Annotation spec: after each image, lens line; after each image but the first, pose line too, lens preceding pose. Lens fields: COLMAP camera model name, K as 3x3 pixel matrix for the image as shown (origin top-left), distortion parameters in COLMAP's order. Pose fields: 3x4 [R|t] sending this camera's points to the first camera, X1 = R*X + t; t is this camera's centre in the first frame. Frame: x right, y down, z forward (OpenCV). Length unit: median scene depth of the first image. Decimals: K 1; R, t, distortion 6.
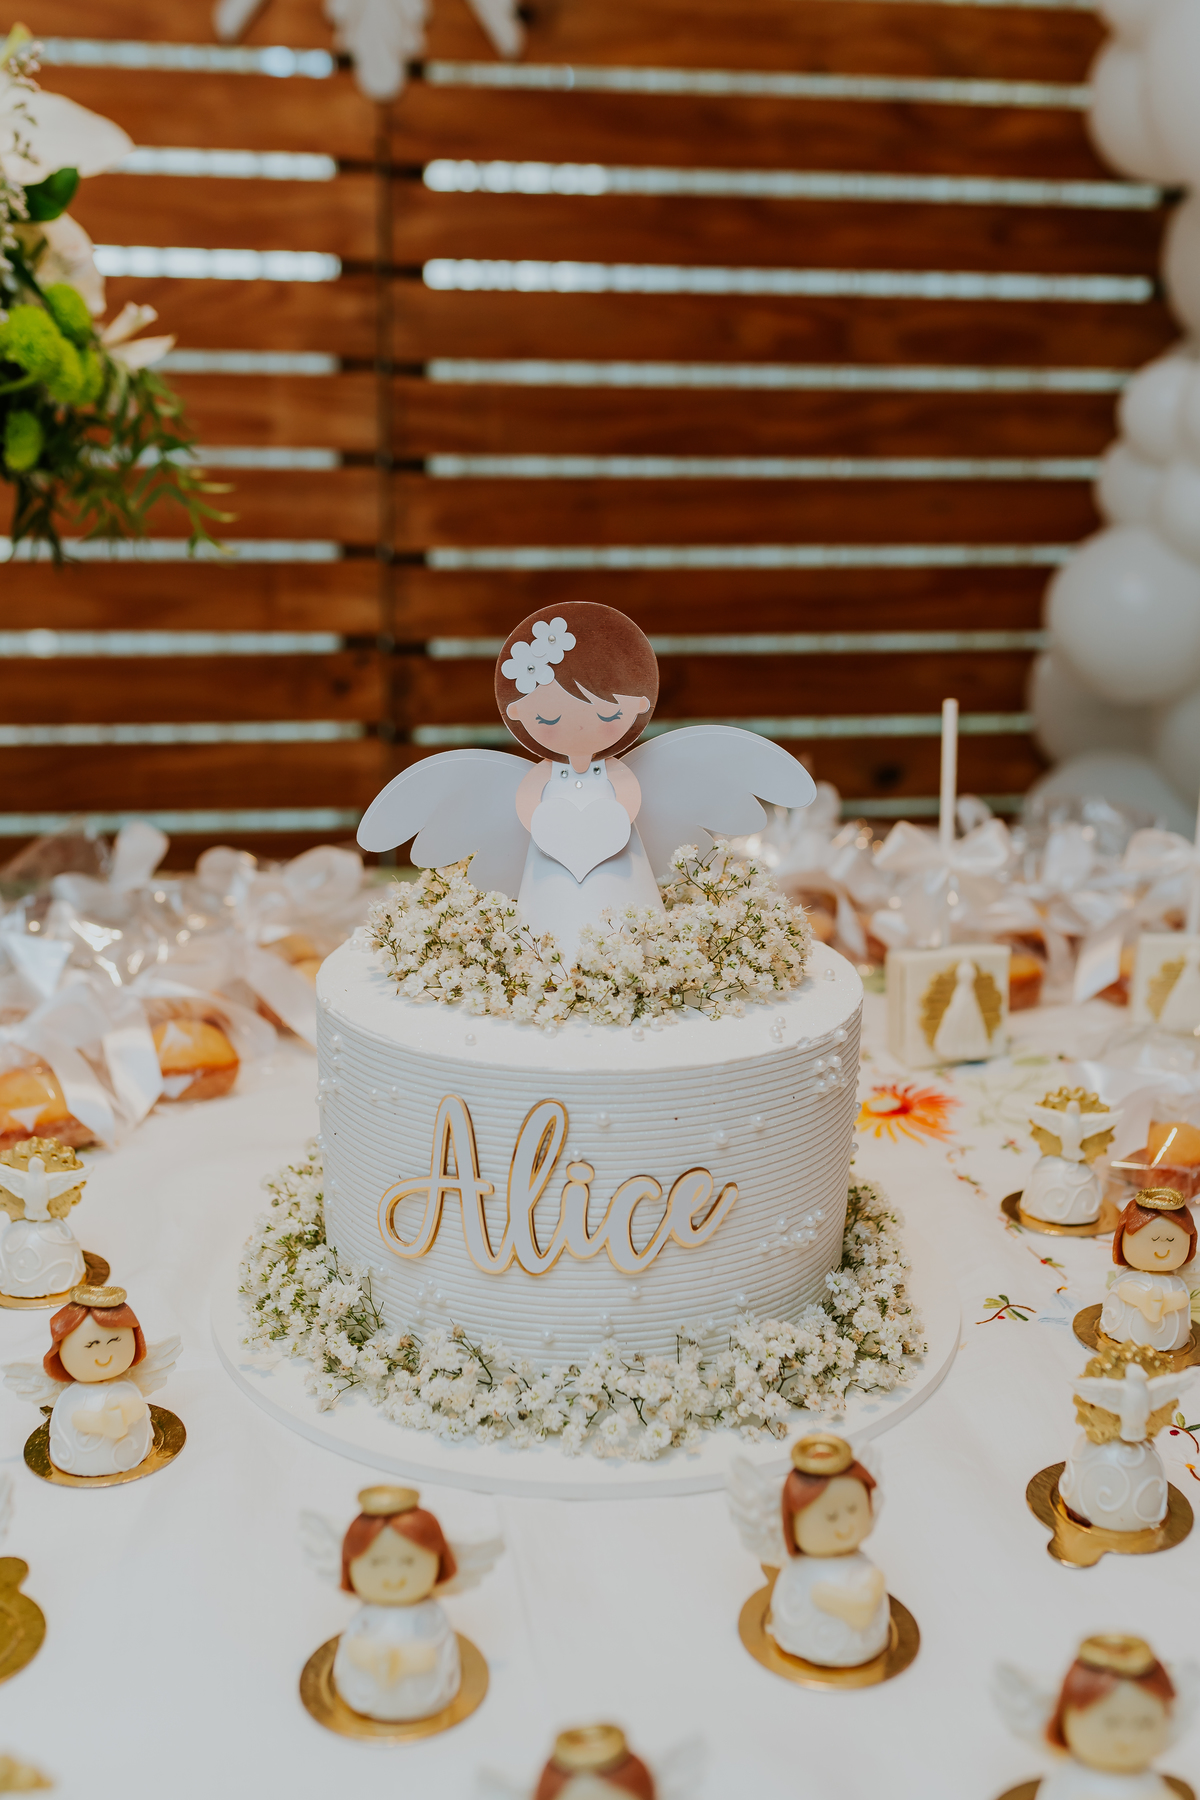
lens RADIAL K [[1927.3, 0, 599.2], [0, 1927.3, 899.3], [0, 0, 1]] dist [0.060463, 0.001662]
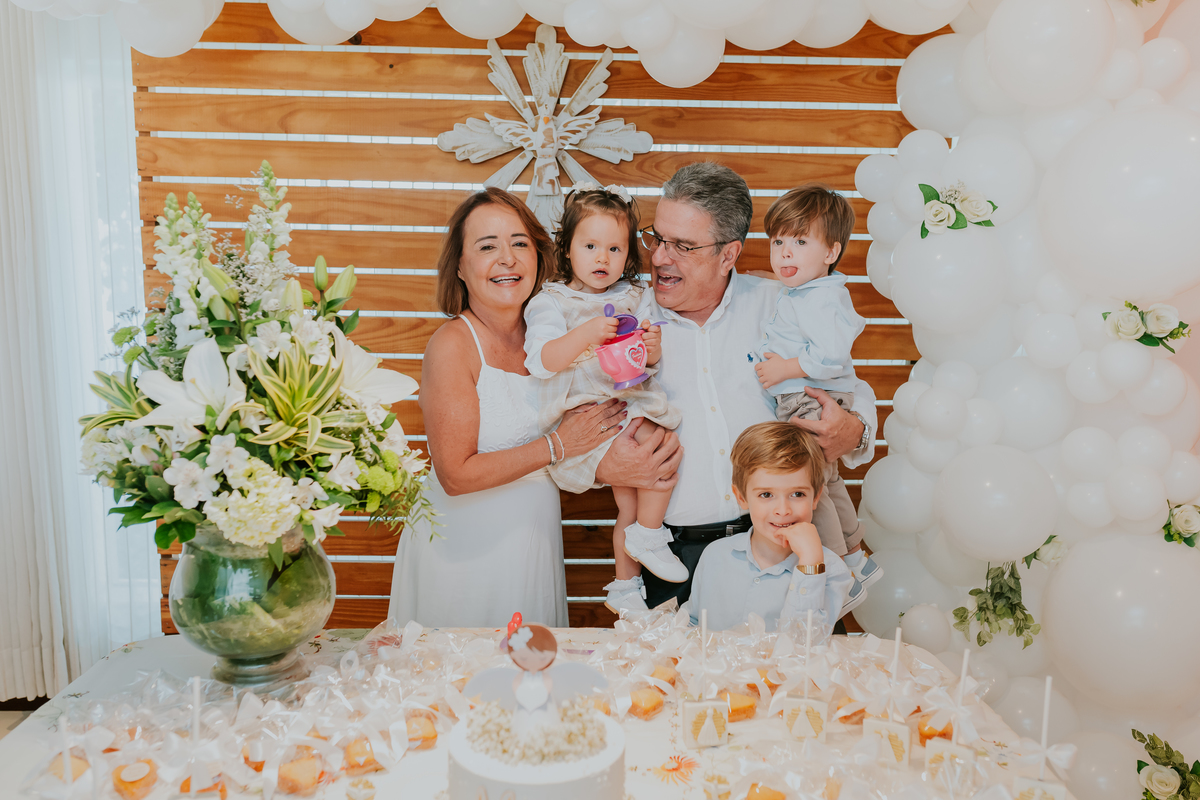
lens RADIAL K [[1166.9, 0, 601.4], [0, 1166.9, 398.2], [0, 0, 1]] dist [0.003510, -0.002822]
pose [[0.993386, 0.022140, -0.112671, 0.258935], [-0.031509, 0.996129, -0.082058, -0.308494], [0.110418, 0.085065, 0.990238, -0.766089]]
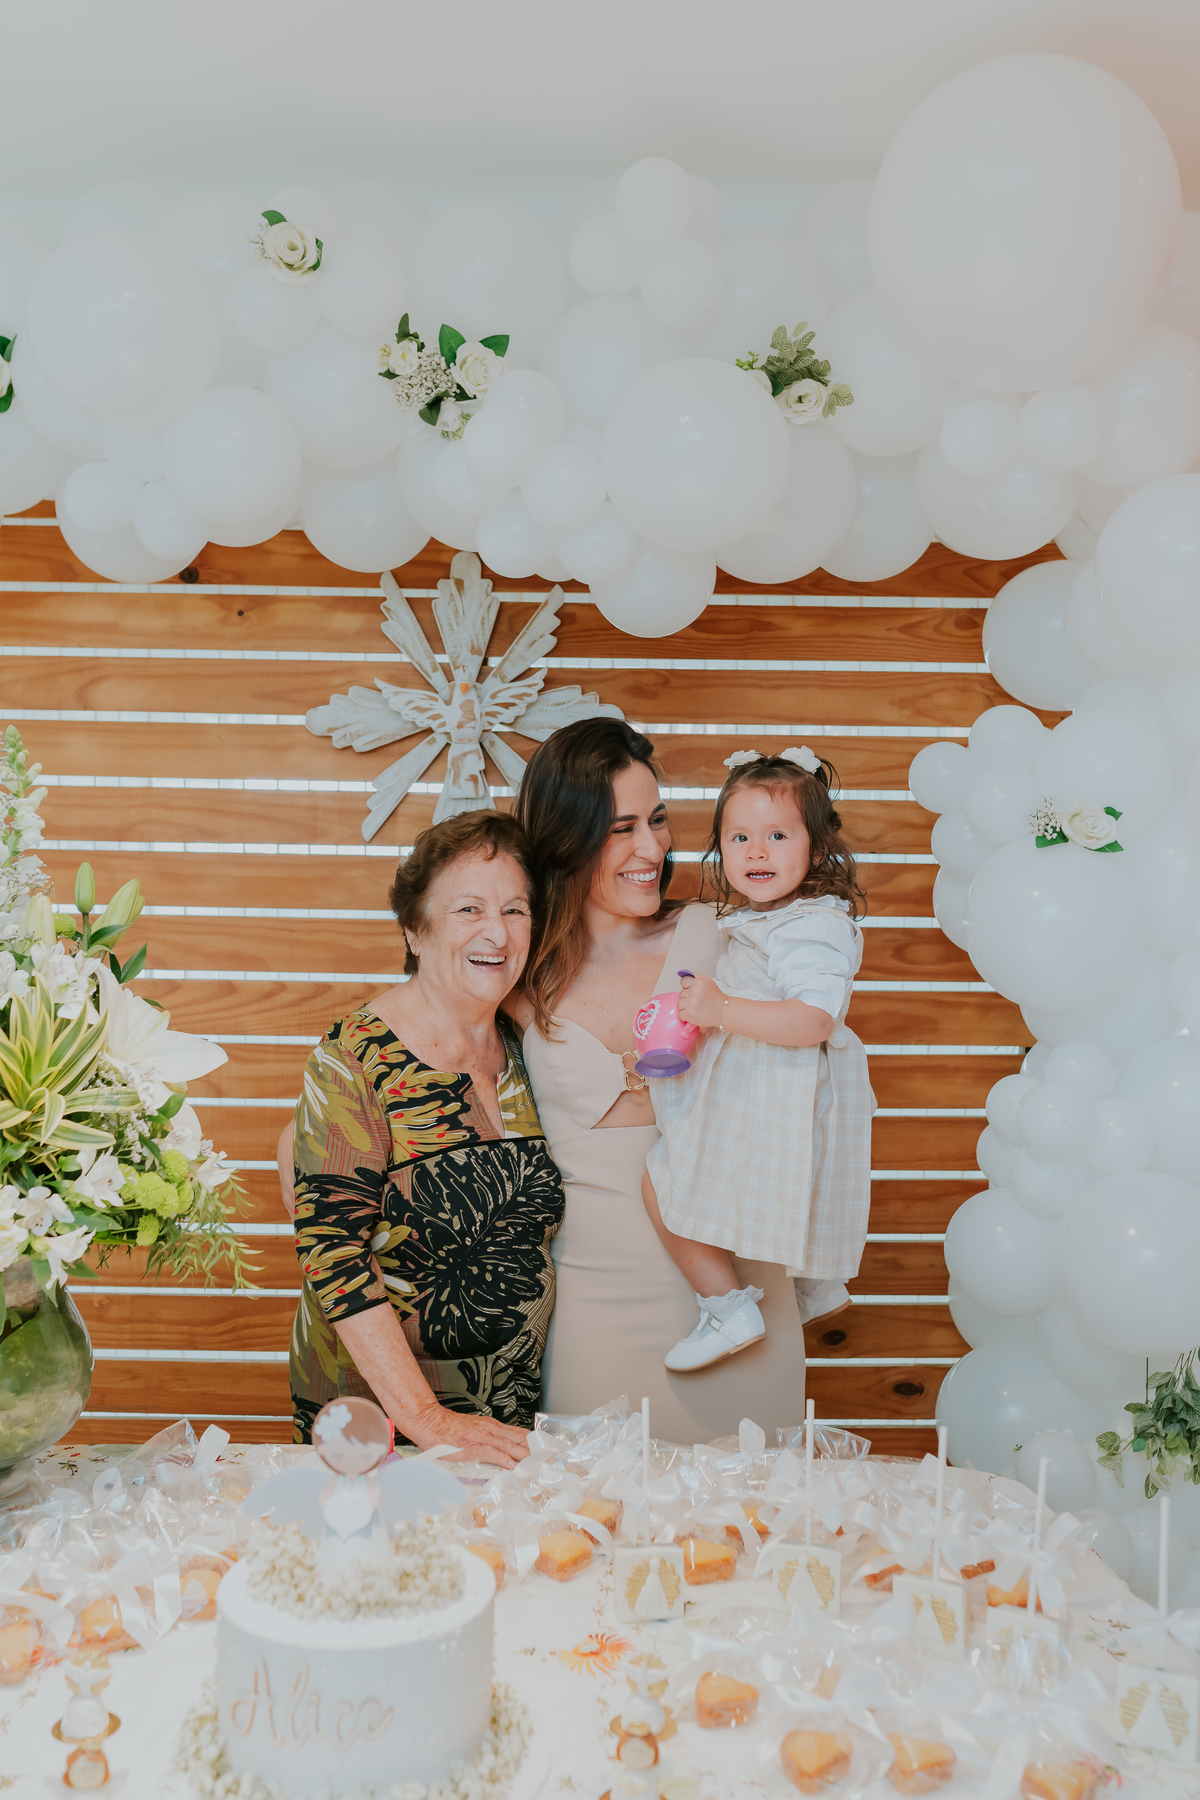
lens RADIAL K [[1804.4, 0, 576.8], [0, 1804.4, 893.6], [0, 0, 1]] dist [0.003309, -0.003131]
pose [[0.989224, 0.004094, -0.146350, 0.426925], [-0.036861, 0.974373, -0.221898, -0.218581], [0.141691, 0.224901, 0.964024, -0.798422]]
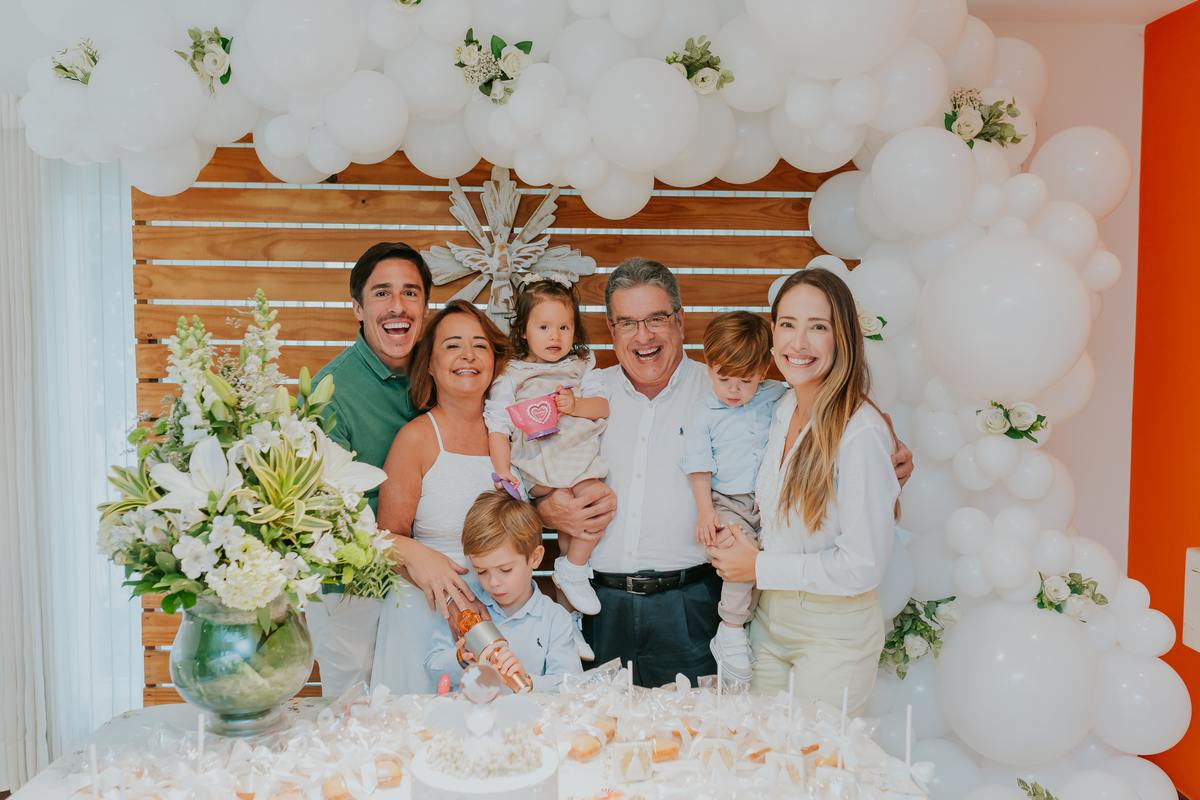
lens RADIAL K [[1194.6, 0, 603.6], [0, 1194.6, 399.2], [0, 0, 1]] dist [0.002426, -0.002180]
pose [[0.996054, 0.000408, -0.088744, 0.373911], [-0.016274, 0.983872, -0.178131, -0.211149], [0.087240, 0.178873, 0.979997, -1.185080]]
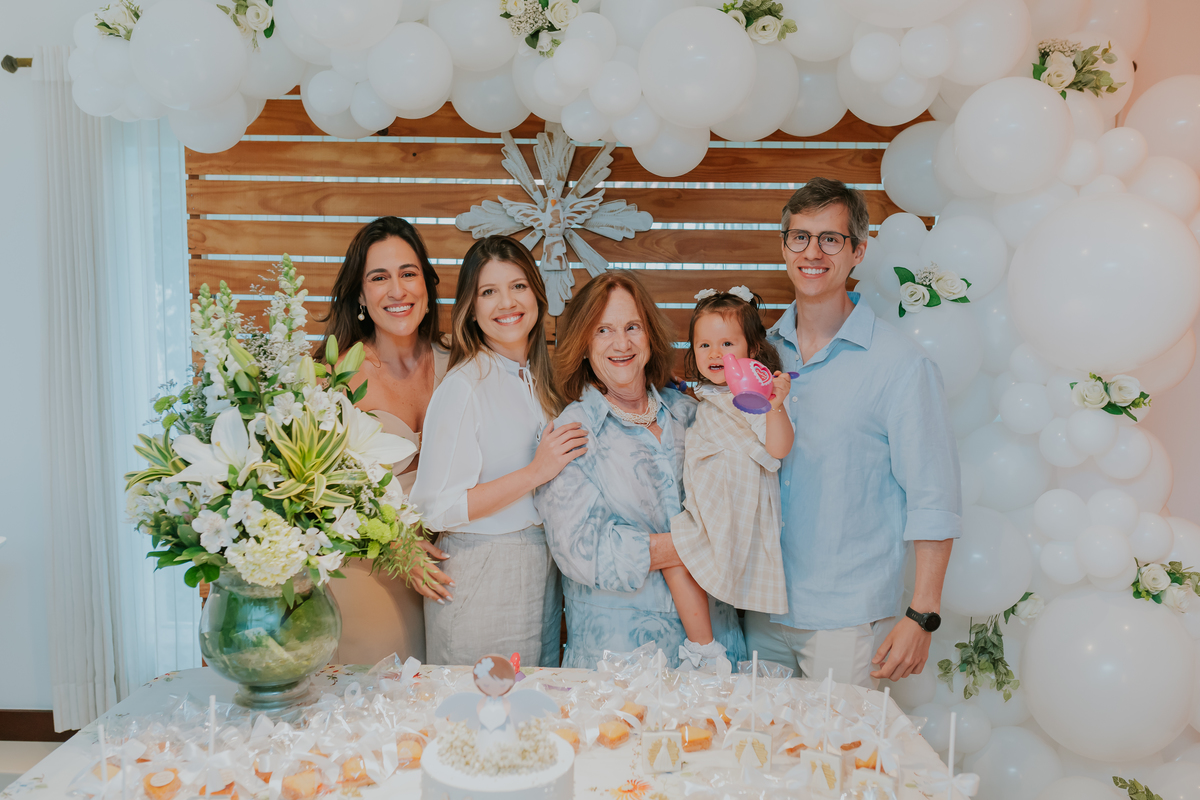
lens RADIAL K [[1187.0, 0, 585.4], [0, 1187.0, 400.8], [0, 0, 1]] dist [-0.001410, 0.006165]
pose [[0.983659, 0.021325, -0.178772, 0.467618], [-0.043683, 0.991558, -0.122081, -0.306966], [0.174659, 0.127896, 0.976287, -1.049252]]
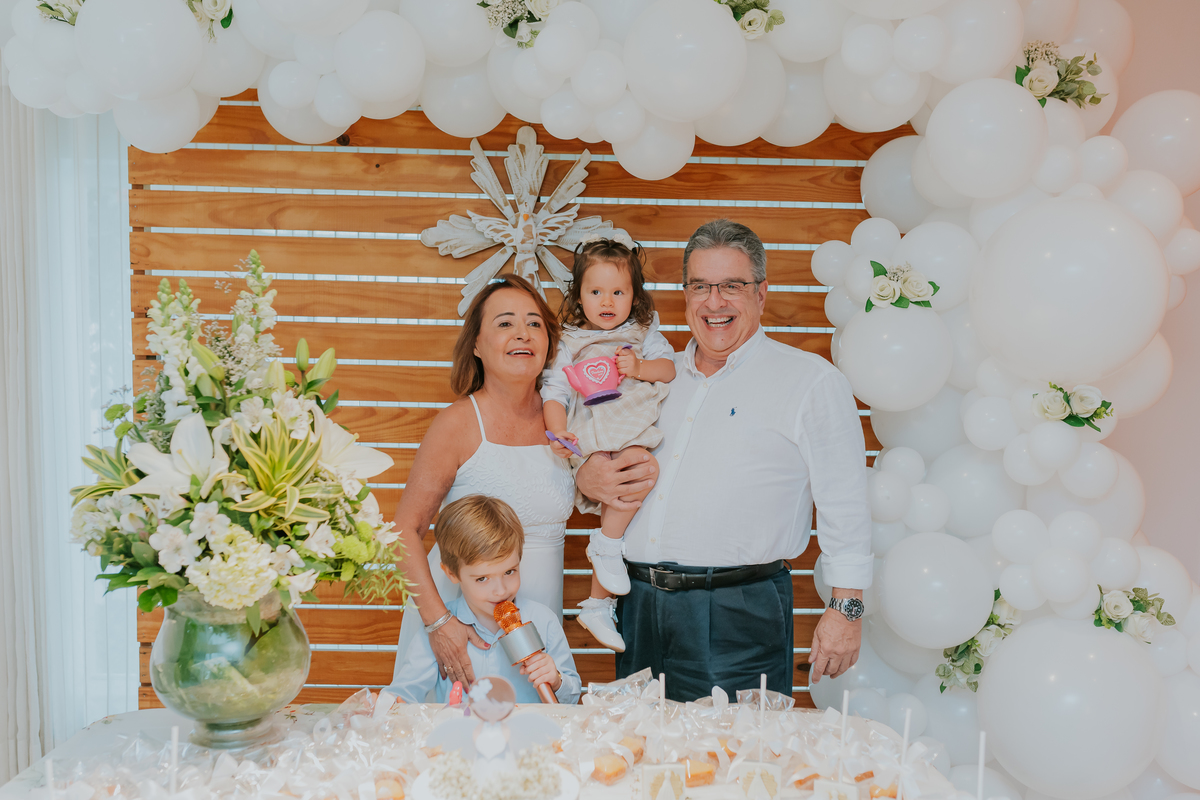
lens RADIAL K [[1216.7, 0, 602.9], [0, 1216.7, 415.6], [0, 0, 1]] dist [0.000389, 0.003664]
pose [[0.993411, 0.016042, -0.113481, 0.348457], [-0.034178, 0.986570, -0.159723, -0.225320], [0.109395, 0.162549, 0.980617, -0.953422]]
